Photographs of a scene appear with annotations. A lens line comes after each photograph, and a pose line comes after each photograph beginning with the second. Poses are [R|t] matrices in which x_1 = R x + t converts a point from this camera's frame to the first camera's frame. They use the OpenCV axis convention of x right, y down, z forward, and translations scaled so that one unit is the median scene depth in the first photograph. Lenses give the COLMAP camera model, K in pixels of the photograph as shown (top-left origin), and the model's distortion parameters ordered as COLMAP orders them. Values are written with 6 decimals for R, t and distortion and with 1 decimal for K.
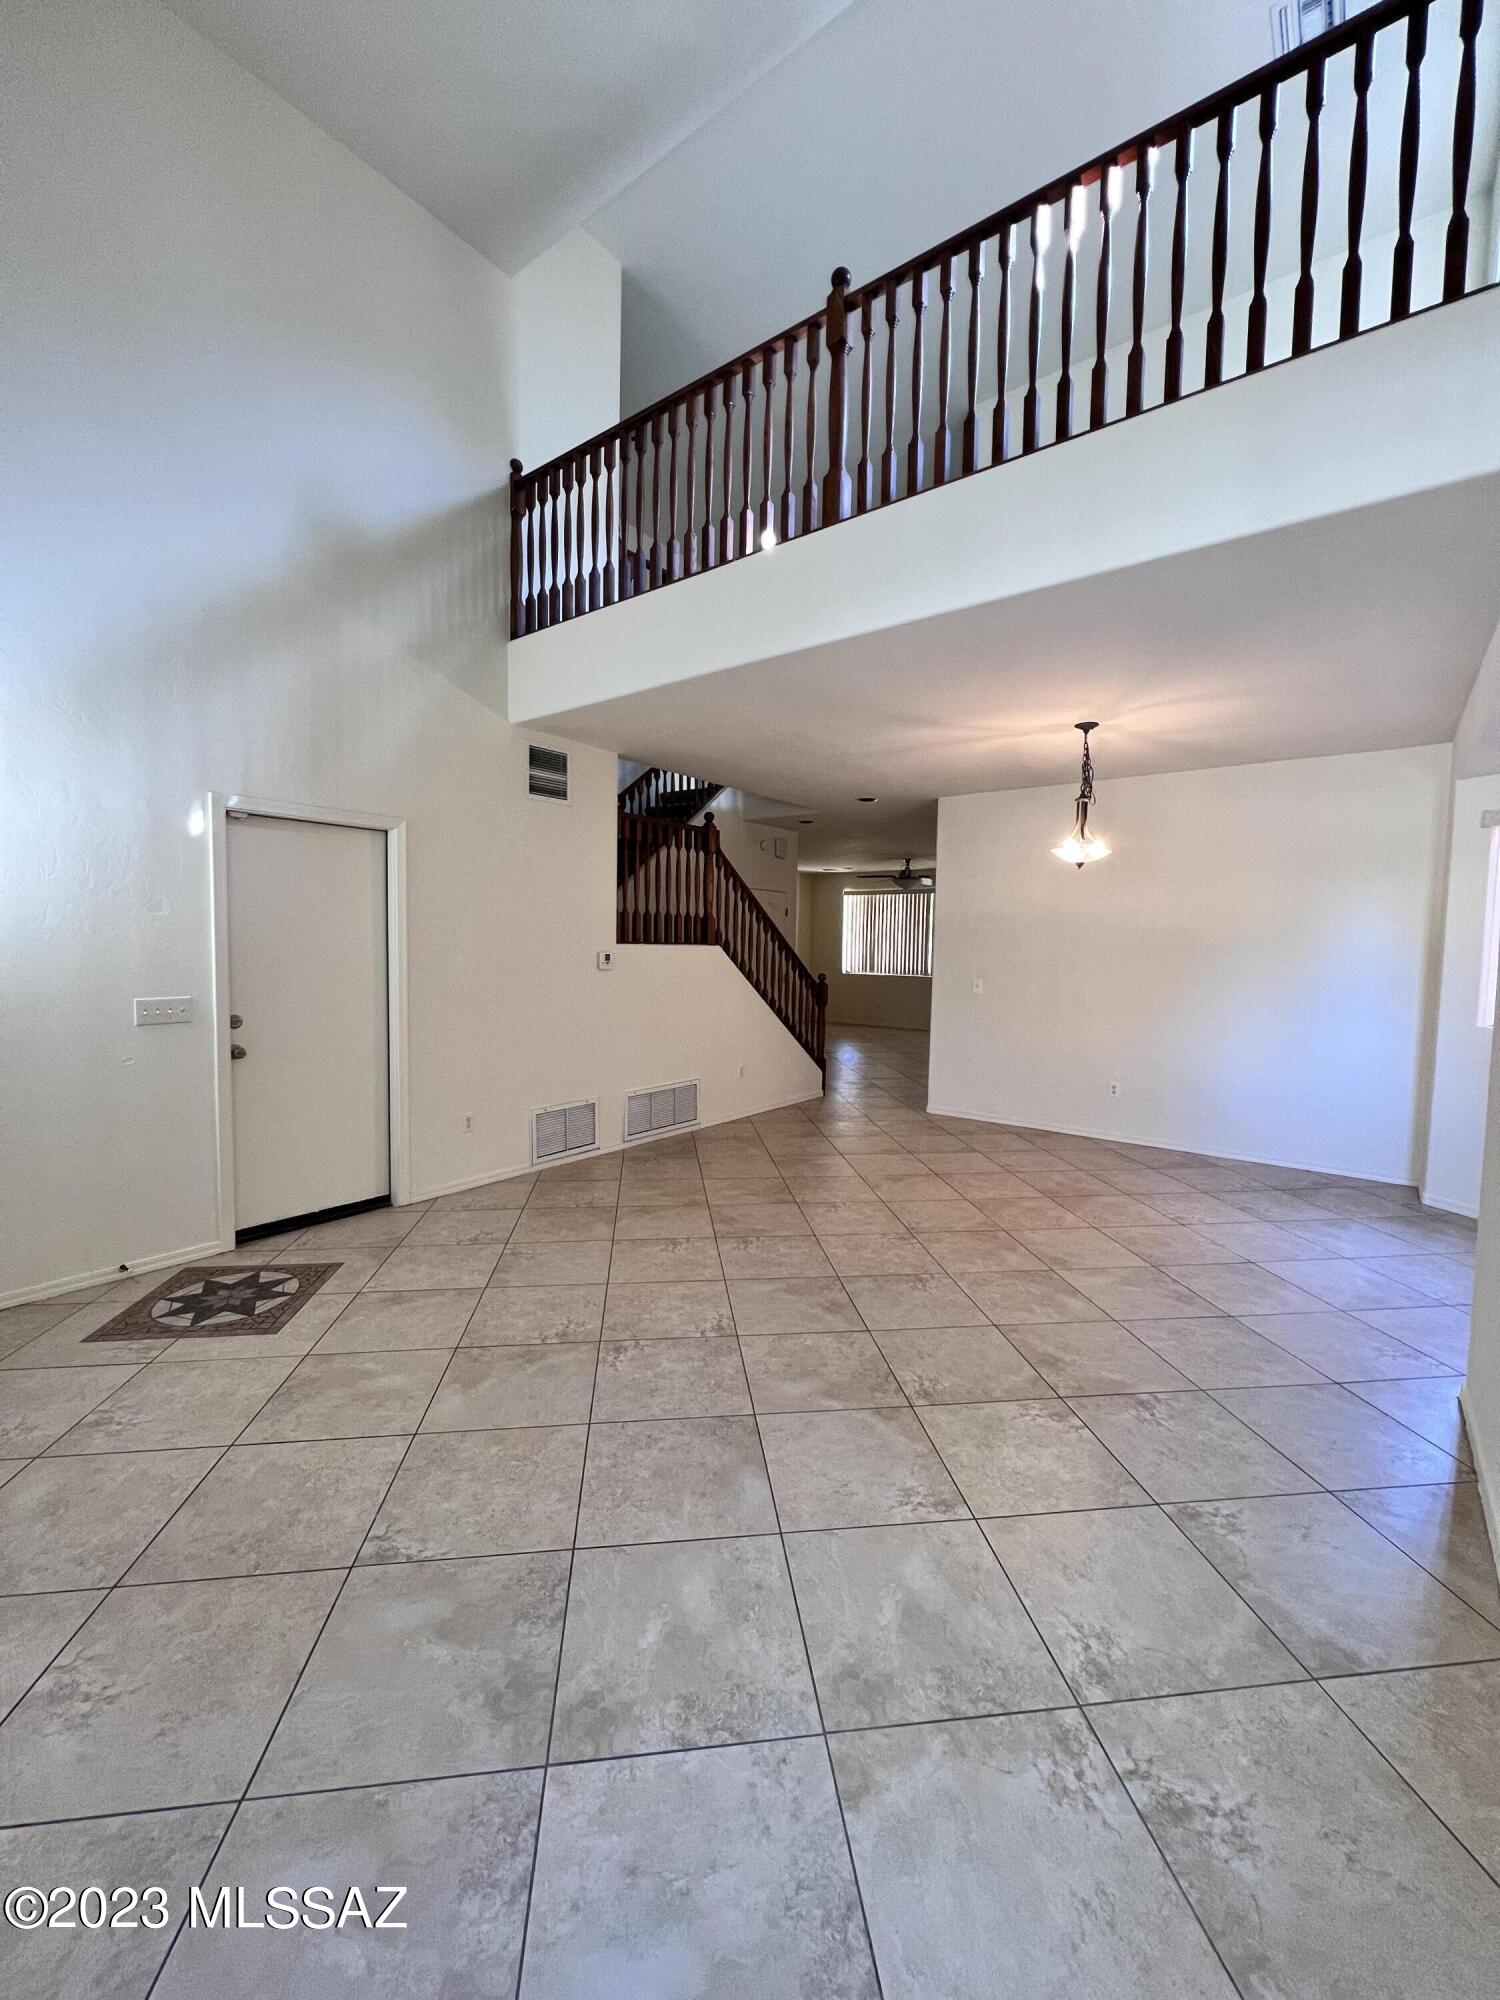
lens RADIAL K [[798.0, 0, 754.3], [0, 798.0, 995.8], [0, 0, 1]] dist [-0.003259, 0.001242]
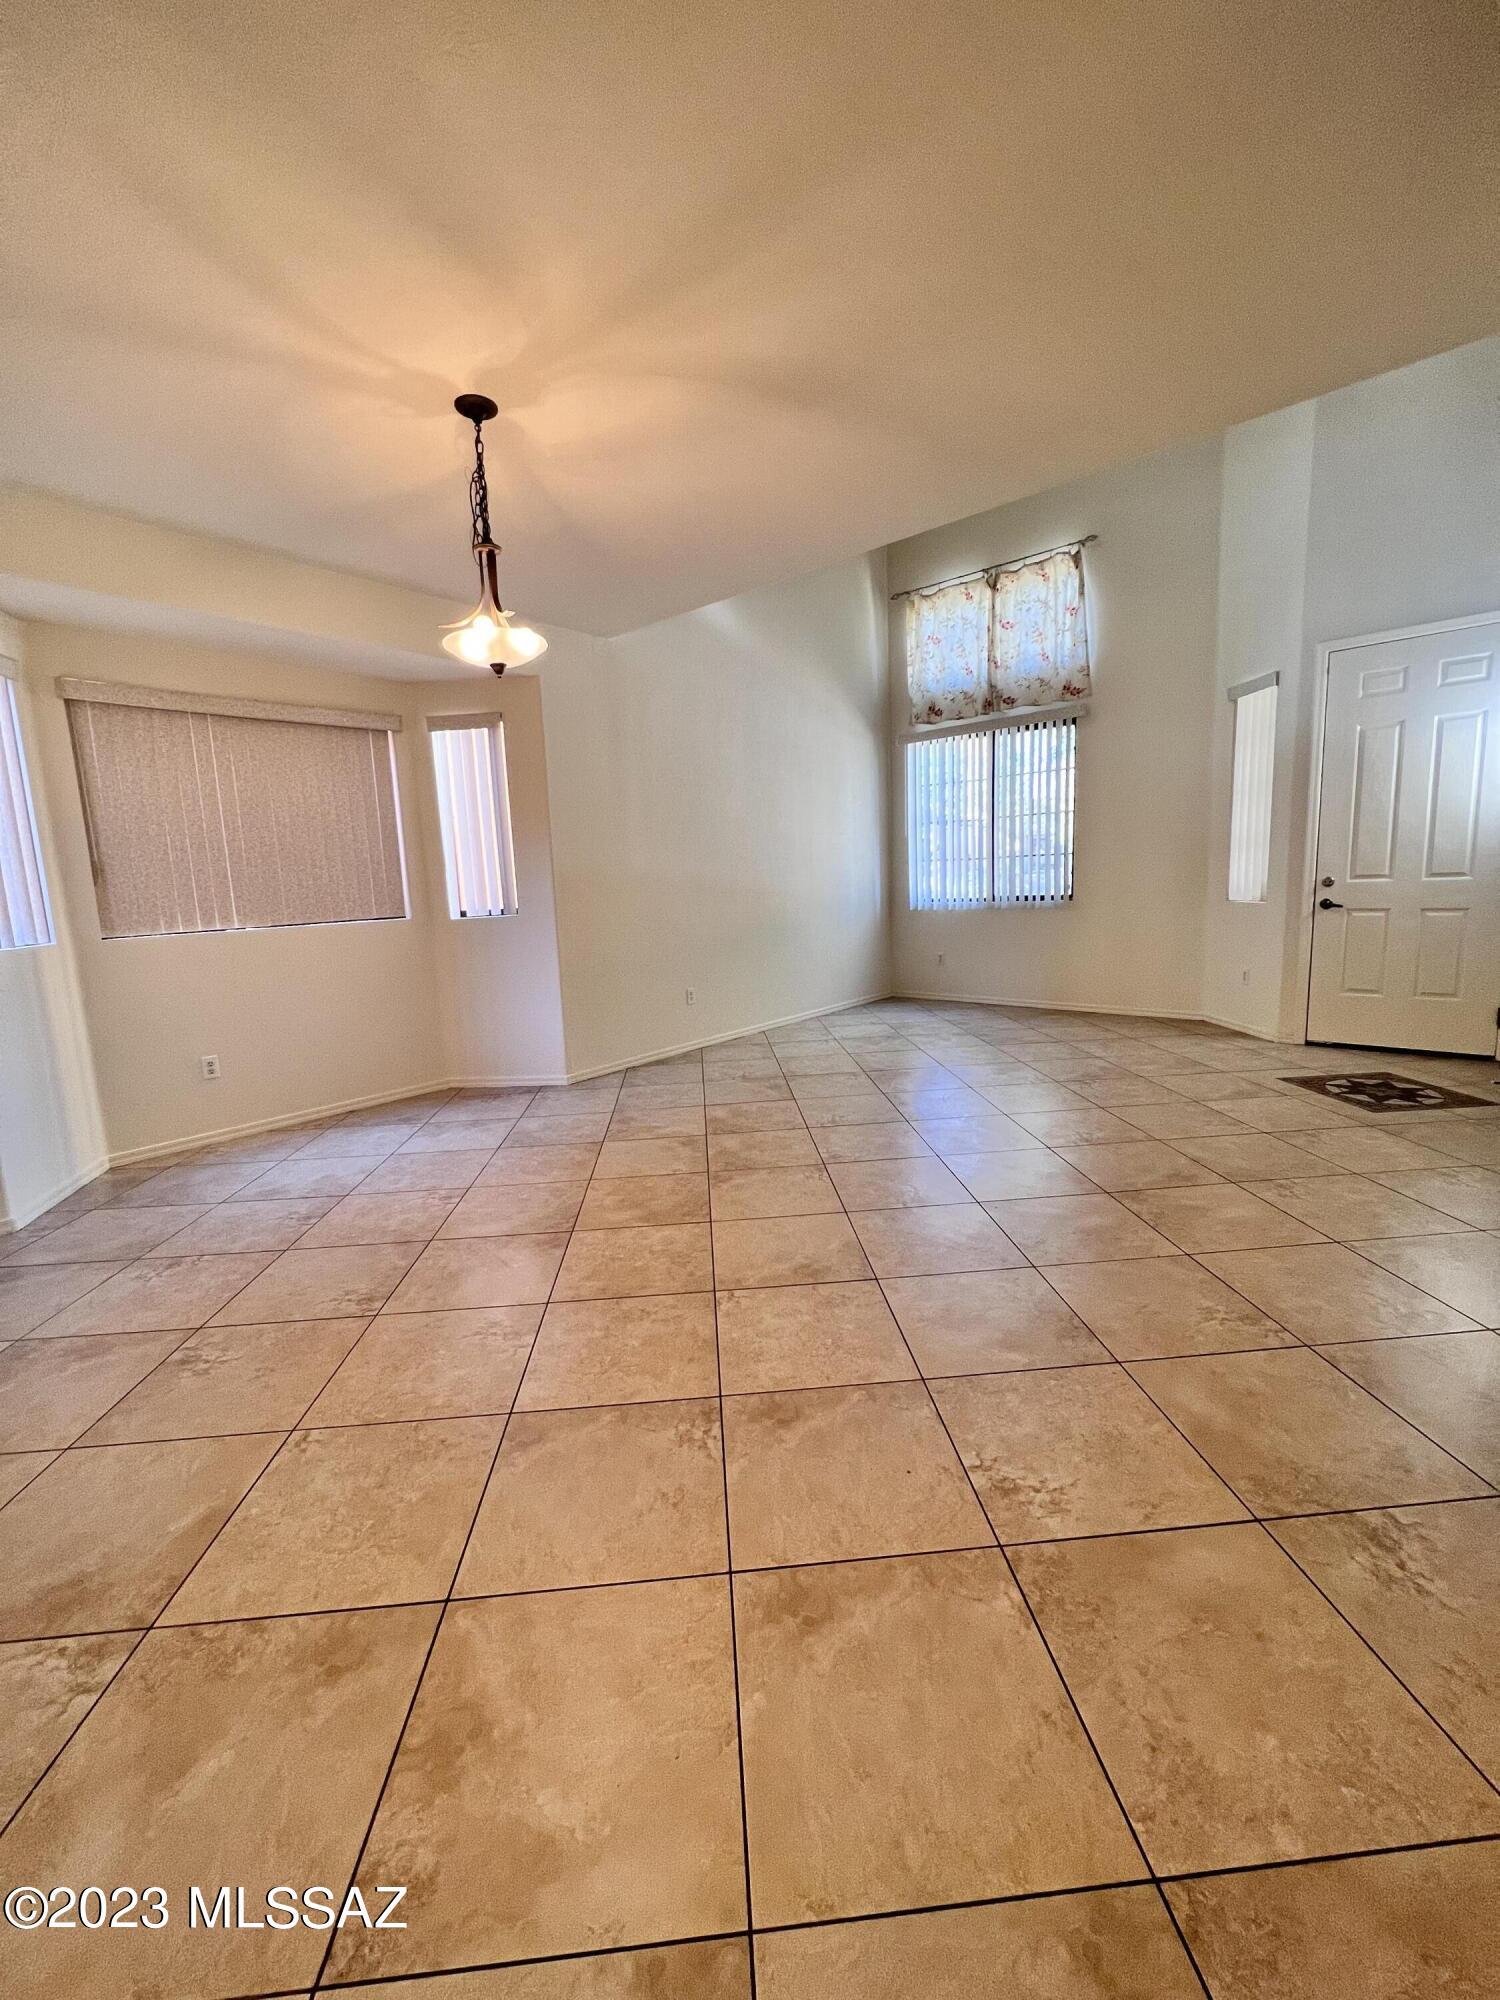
lens RADIAL K [[798.0, 0, 745.4], [0, 798.0, 993.2], [0, 0, 1]] dist [-0.003259, 0.001242]
pose [[-0.997861, 0.012478, 0.064165, 0.264370], [0.025793, 0.977122, 0.211108, -0.071846], [-0.060063, 0.212312, -0.975354, 2.122304]]
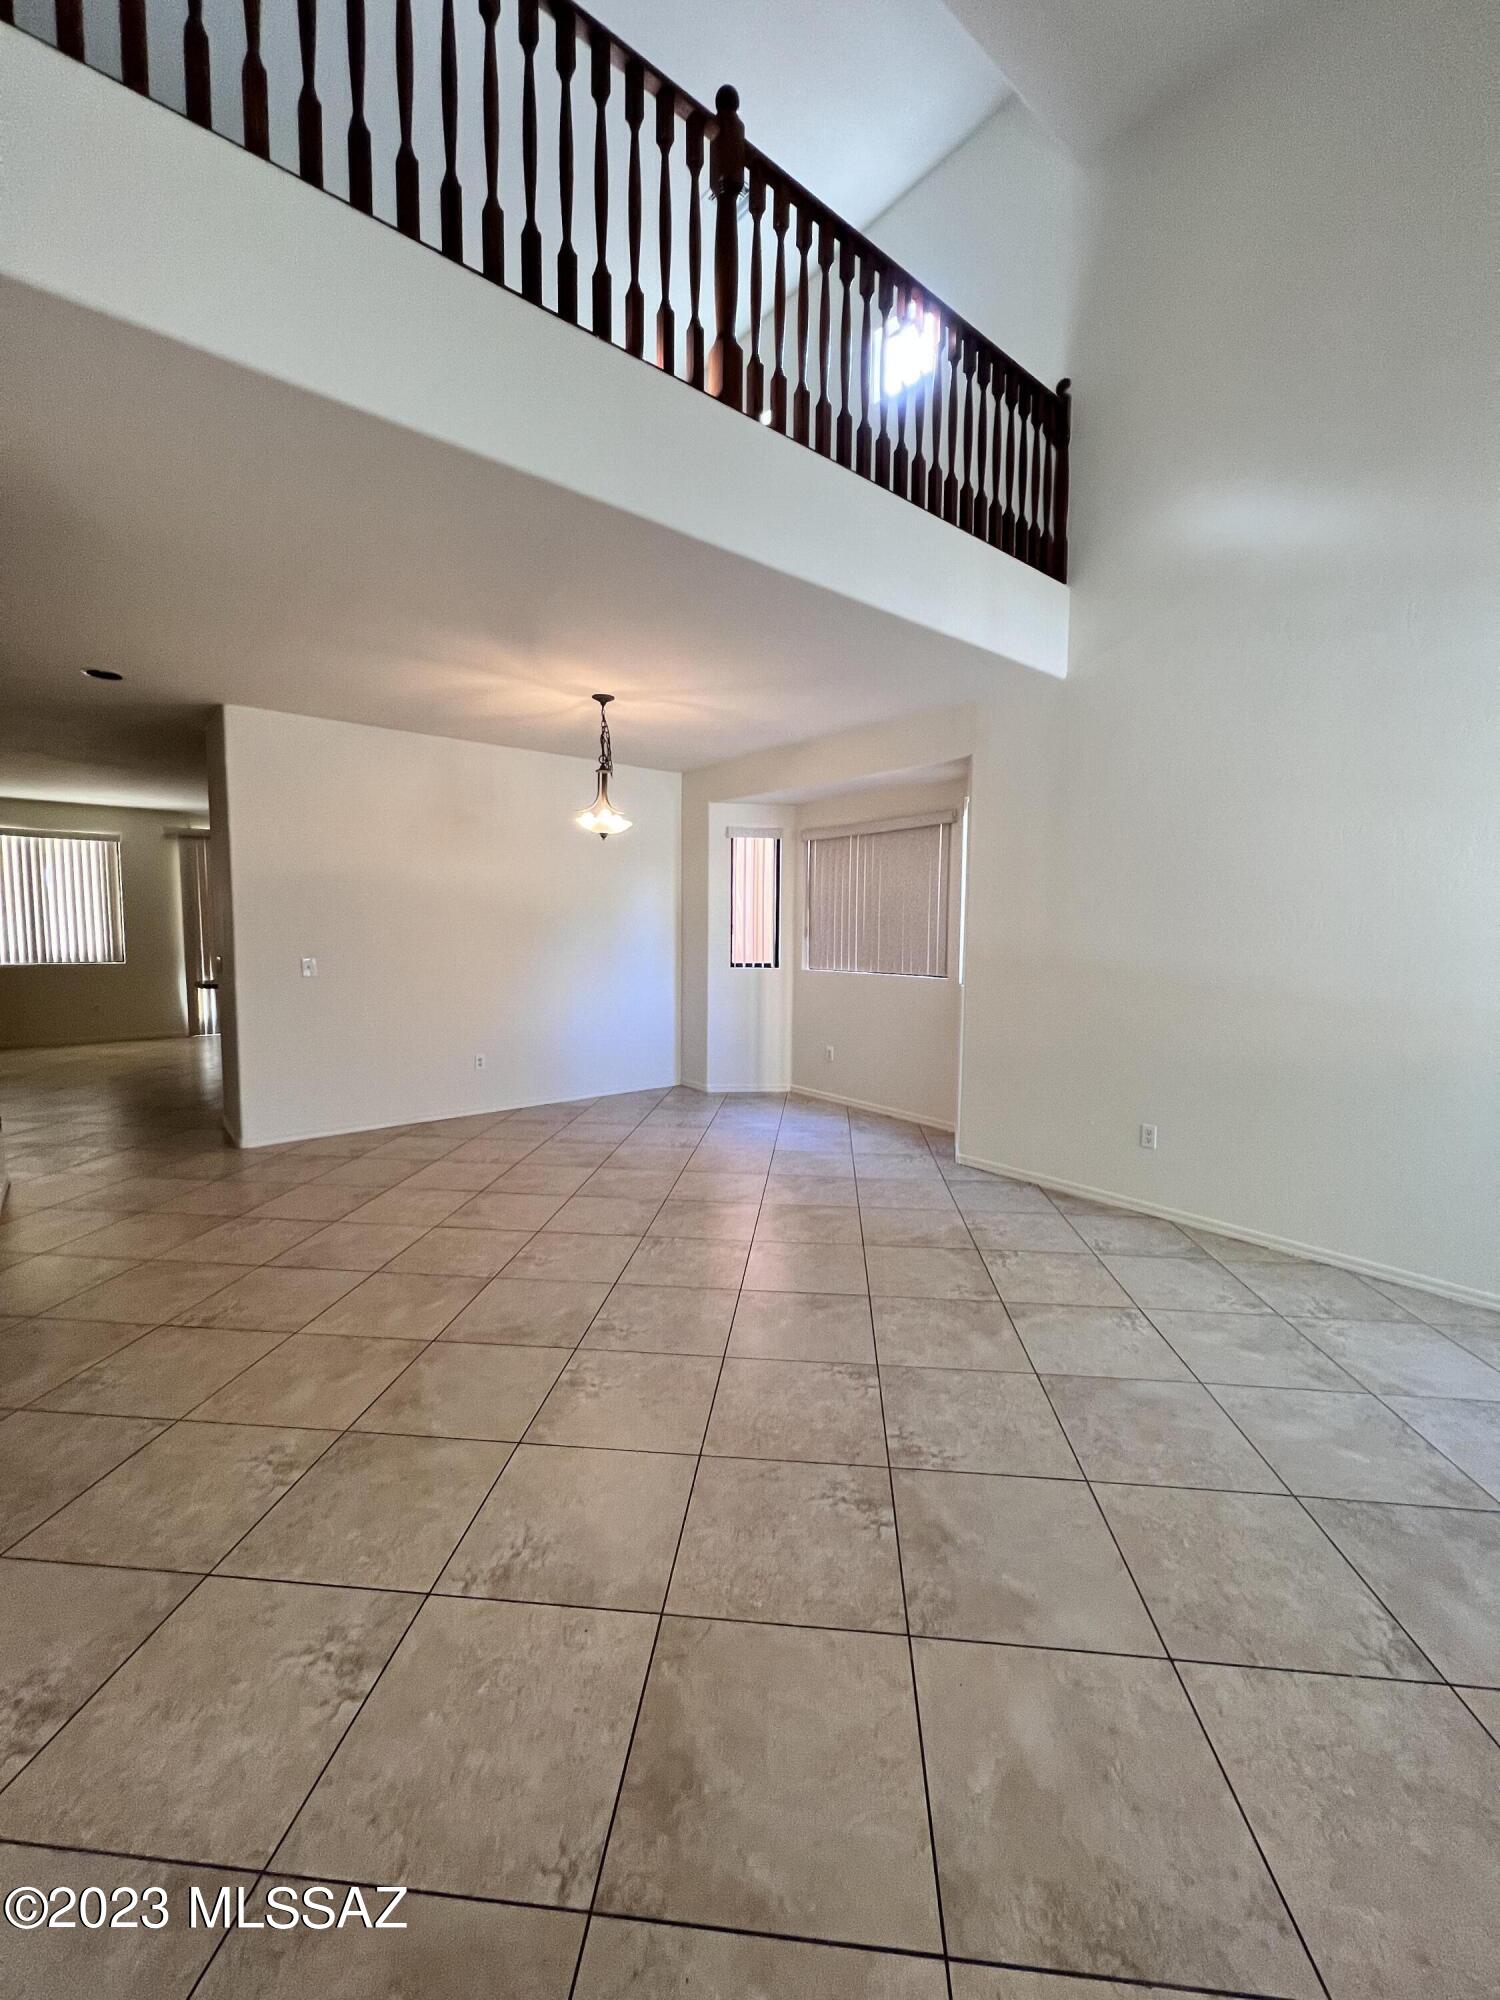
lens RADIAL K [[798.0, 0, 754.7], [0, 798.0, 993.1], [0, 0, 1]] dist [-0.003259, 0.001242]
pose [[0.219653, -0.094074, 0.971032, -0.737228], [0.058860, 0.994805, 0.083062, -0.050304], [-0.973801, 0.038910, 0.224049, 0.788917]]
